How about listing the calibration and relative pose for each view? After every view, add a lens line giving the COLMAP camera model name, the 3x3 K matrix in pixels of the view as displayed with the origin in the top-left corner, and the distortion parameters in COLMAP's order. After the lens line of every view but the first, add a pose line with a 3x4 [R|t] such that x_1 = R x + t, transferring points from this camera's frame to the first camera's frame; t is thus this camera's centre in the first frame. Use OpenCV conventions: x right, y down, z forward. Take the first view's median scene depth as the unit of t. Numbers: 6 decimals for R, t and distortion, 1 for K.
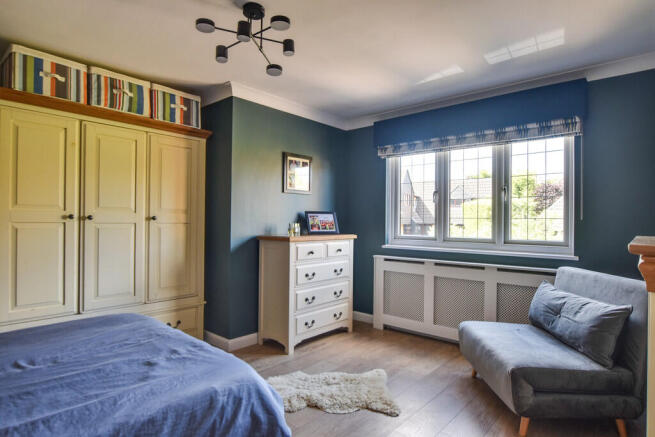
lens RADIAL K [[370.1, 0, 325.8], [0, 370.1, 219.6], [0, 0, 1]] dist [-0.016619, 0.001733]
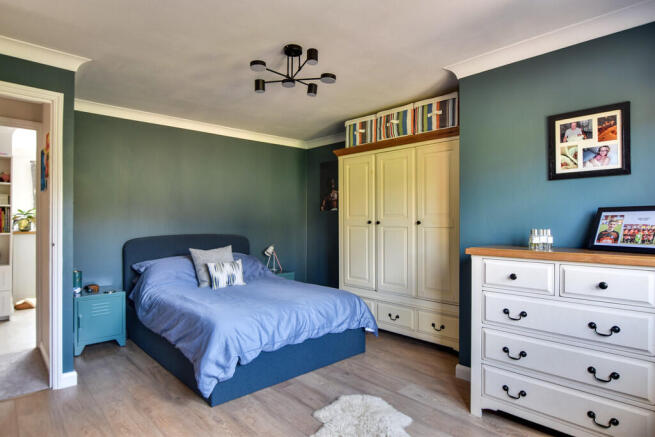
lens RADIAL K [[370.1, 0, 325.4], [0, 370.1, 219.3], [0, 0, 1]] dist [-0.016619, 0.001733]
pose [[-0.103272, -0.015736, -0.994529, 0.644246], [0.001468, 0.999871, -0.015973, 0.003233], [0.994652, -0.003109, -0.103236, 0.804236]]
